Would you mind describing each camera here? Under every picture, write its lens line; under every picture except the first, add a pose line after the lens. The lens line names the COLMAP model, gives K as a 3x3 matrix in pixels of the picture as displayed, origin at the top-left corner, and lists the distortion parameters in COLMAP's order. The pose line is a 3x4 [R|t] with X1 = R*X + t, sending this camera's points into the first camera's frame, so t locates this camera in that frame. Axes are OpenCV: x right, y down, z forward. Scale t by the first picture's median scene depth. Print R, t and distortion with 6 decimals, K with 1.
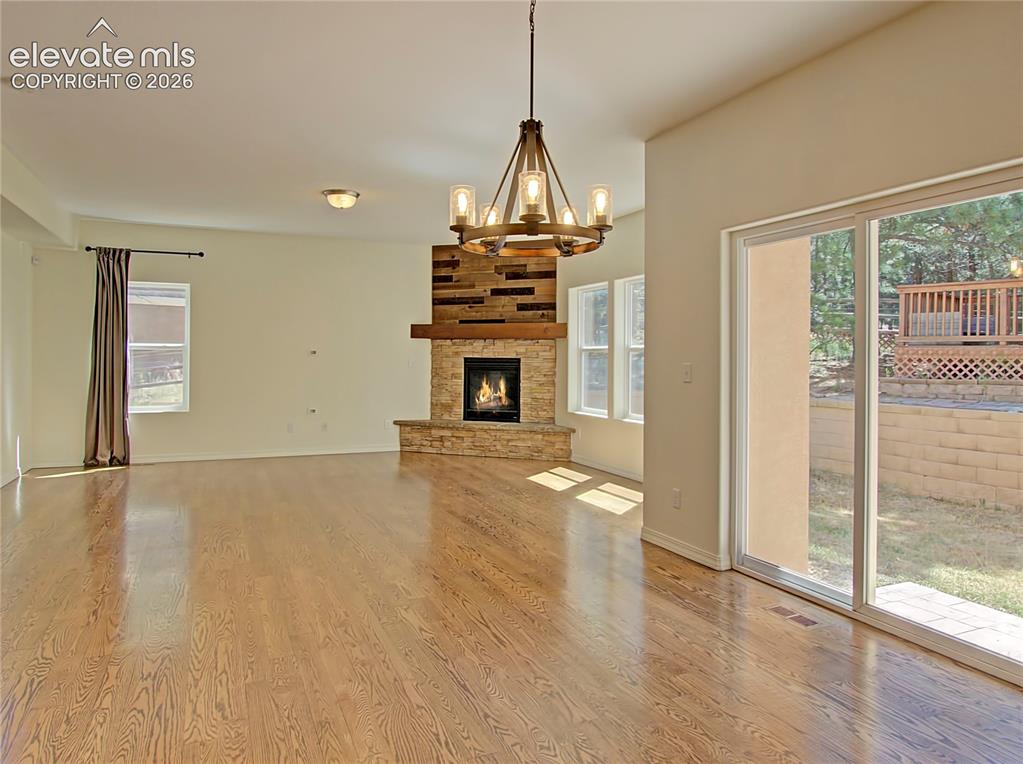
lens RADIAL K [[672.2, 0, 514.2], [0, 672.2, 352.2], [0, 0, 1]] dist [-0.026961, -0.001300]
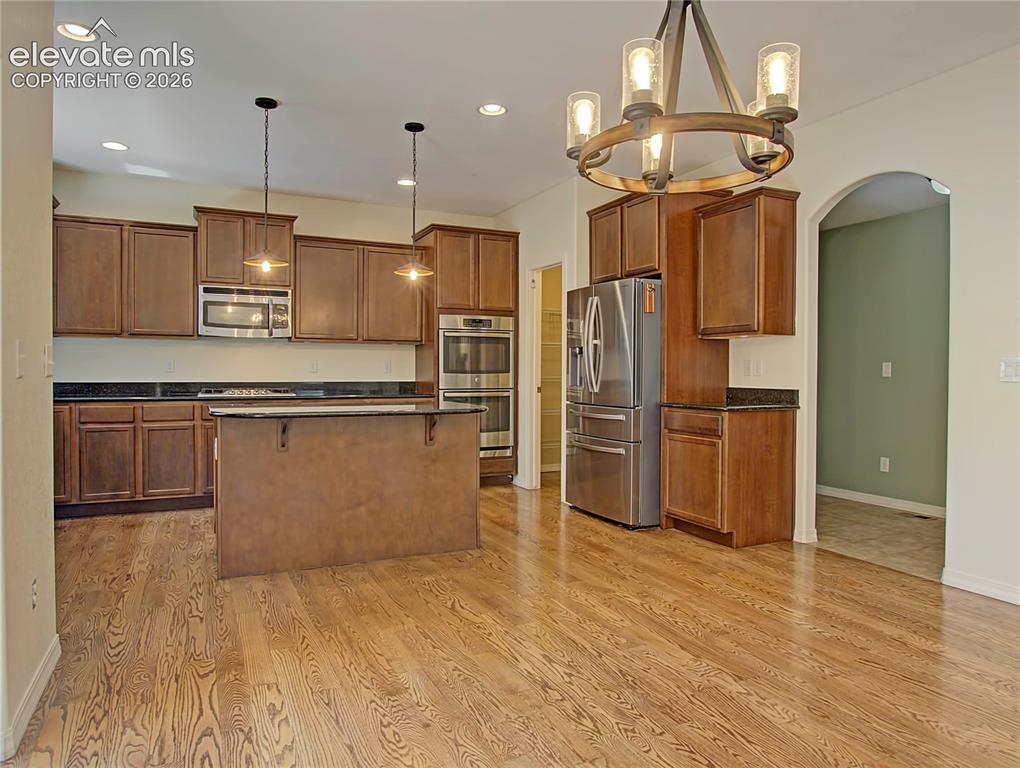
lens RADIAL K [[658.9, 0, 510.0], [0, 658.9, 384.0], [0, 0, 1]] dist [-0.029149, -0.000347]
pose [[-0.999507, -0.010230, -0.029698, 0.072374], [-0.010639, 0.999850, 0.013639, 0.020142], [0.029554, 0.013949, -0.999466, 0.550541]]
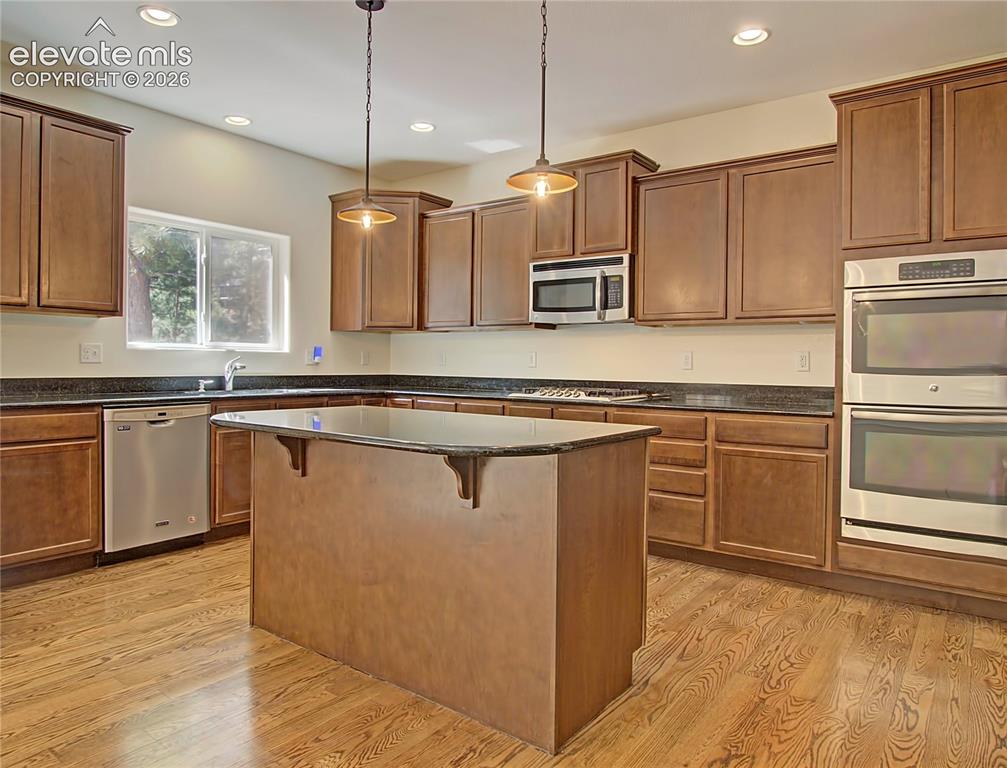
lens RADIAL K [[660.7, 0, 502.8], [0, 660.7, 369.2], [0, 0, 1]] dist [-0.026611, 0.000253]
pose [[-0.490451, -0.019032, 0.871261, -0.125072], [-0.020232, 0.999741, 0.010449, 0.016616], [-0.871234, -0.012503, -0.490709, 0.142879]]
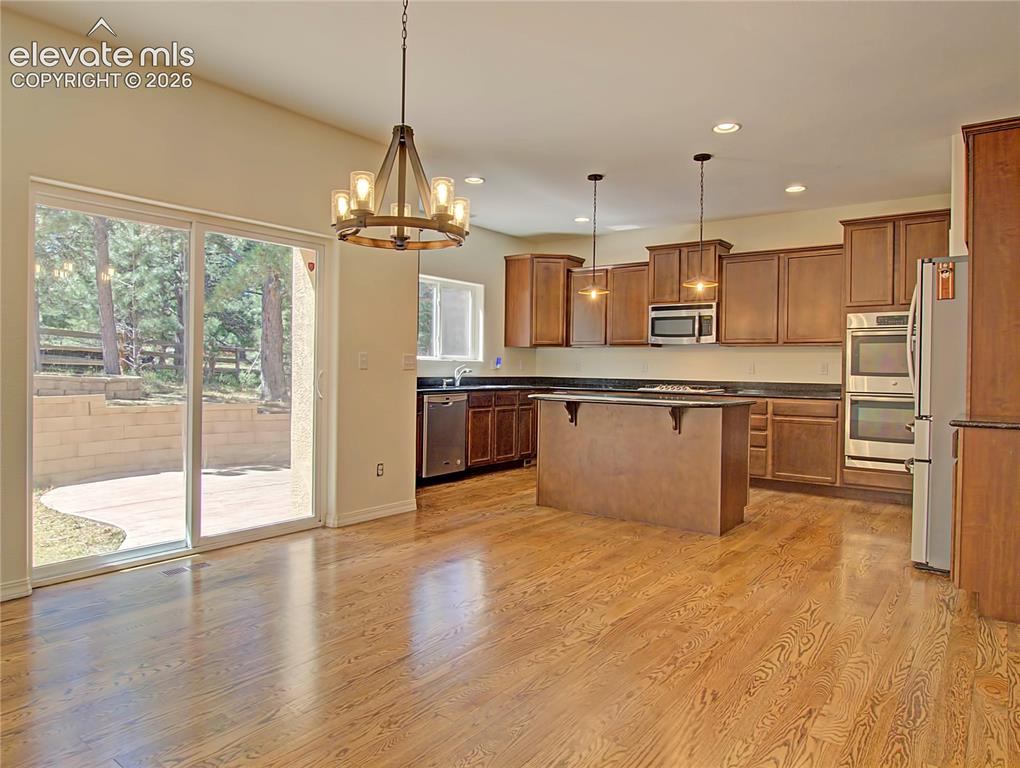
lens RADIAL K [[652.8, 0, 514.4], [0, 652.8, 372.5], [0, 0, 1]] dist [-0.028238, 0.002341]
pose [[-0.481967, -0.018287, 0.875998, -0.339078], [-0.023185, 0.999698, 0.008113, 0.018539], [-0.875882, -0.016400, -0.482246, 0.446632]]
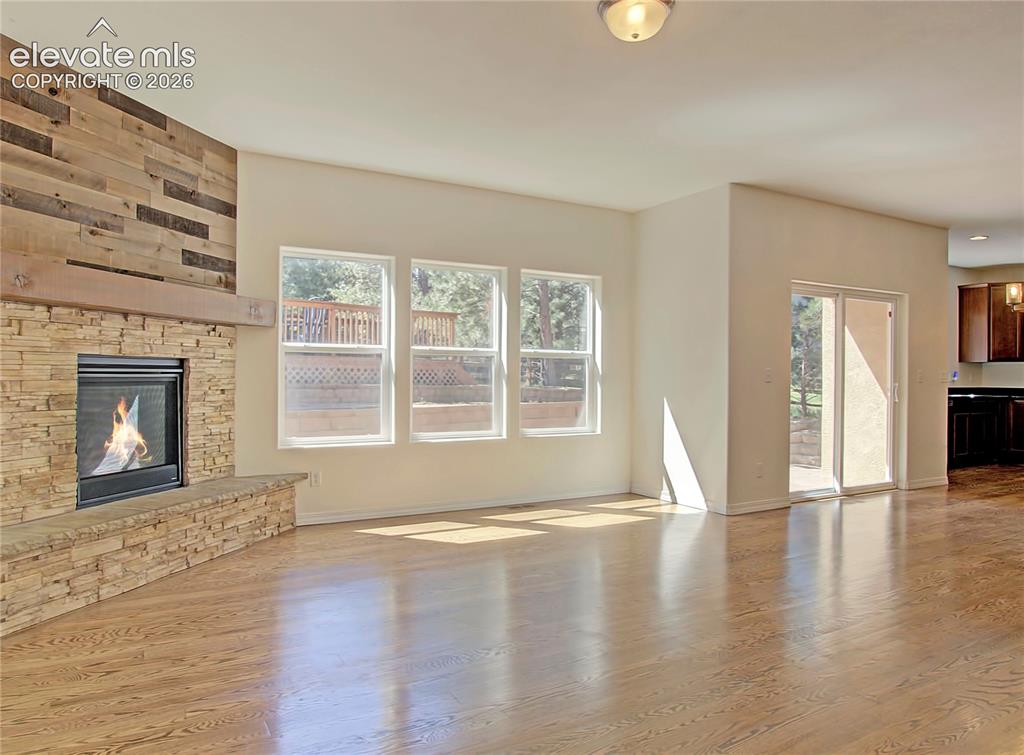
lens RADIAL K [[664.4, 0, 512.0], [0, 664.4, 377.5], [0, 0, 1]] dist [-0.036676, -0.000443]
pose [[-0.088613, -0.007985, 0.996034, -0.575018], [-0.013725, 0.999883, 0.006795, 0.018368], [-0.995972, -0.013068, -0.088712, 0.912906]]
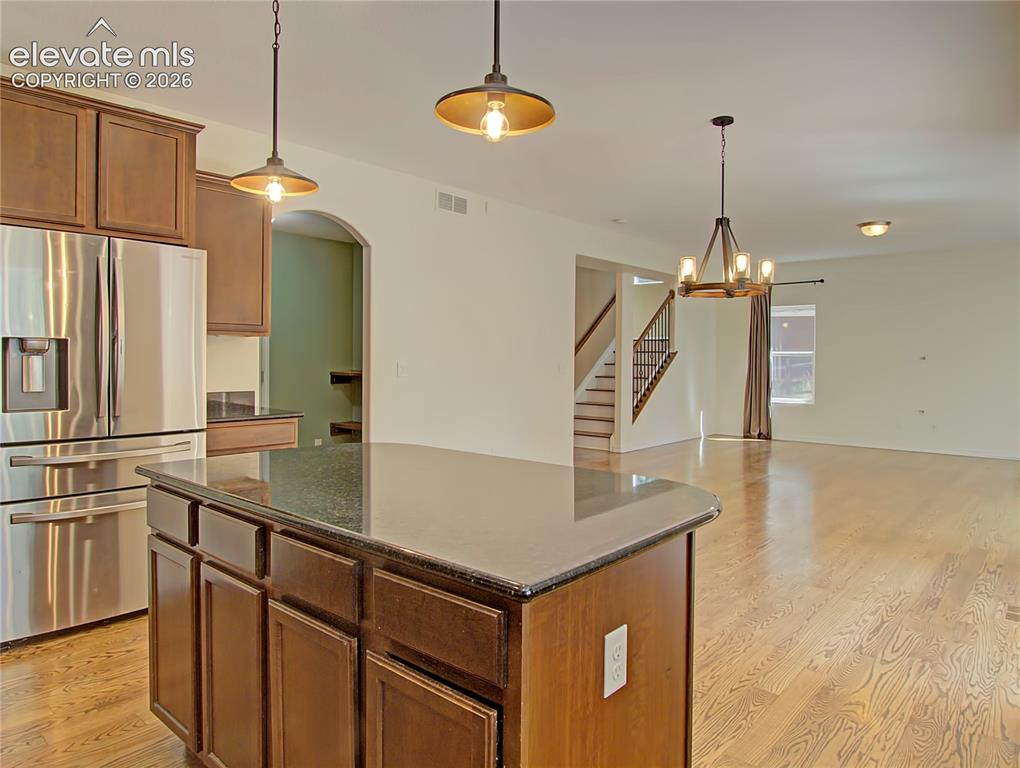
lens RADIAL K [[652.8, 0, 514.4], [0, 652.8, 372.5], [0, 0, 1]] dist [-0.028238, 0.002341]
pose [[0.418918, 0.018778, -0.907830, 0.418509], [-0.000663, 0.999792, 0.020374, 0.002611], [0.908024, -0.007933, 0.418843, -0.047220]]
